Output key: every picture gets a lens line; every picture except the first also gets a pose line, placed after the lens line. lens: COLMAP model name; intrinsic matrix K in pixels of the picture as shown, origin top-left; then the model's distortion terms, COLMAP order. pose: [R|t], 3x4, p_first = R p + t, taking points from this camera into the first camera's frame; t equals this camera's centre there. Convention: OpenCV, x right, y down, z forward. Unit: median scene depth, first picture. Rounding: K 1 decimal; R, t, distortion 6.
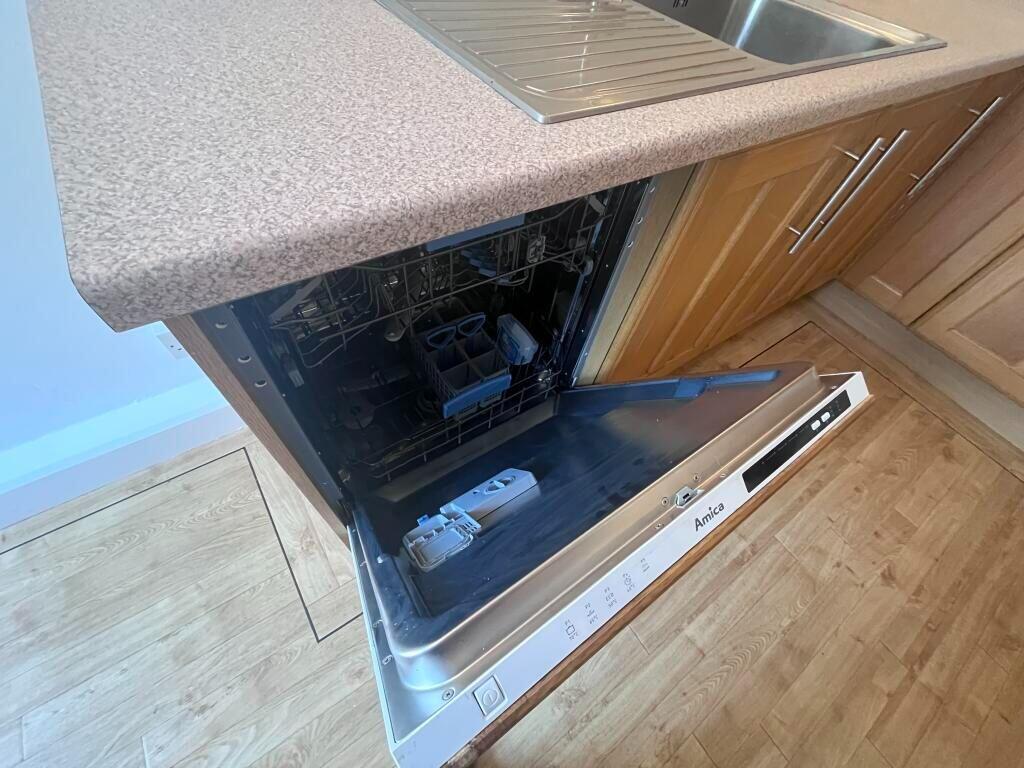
lens RADIAL K [[415.3, 0, 507.3], [0, 415.3, 385.3], [0, 0, 1]] dist [-0.000045, -0.000031]
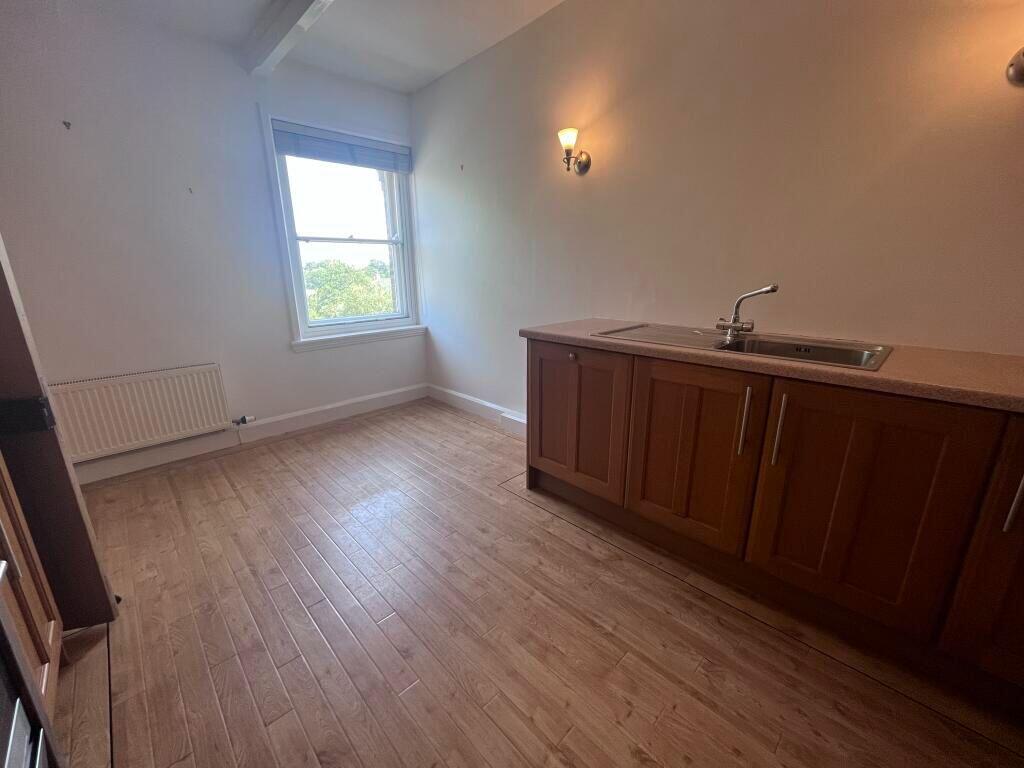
lens RADIAL K [[415.3, 0, 510.1], [0, 415.3, 382.1], [0, 0, 1]] dist [-0.000045, -0.000031]
pose [[0.170620, 0.160455, -0.972185, 1.925606], [-0.786048, 0.617111, -0.036101, 0.237090], [0.594153, 0.770343, 0.231417, -0.070354]]
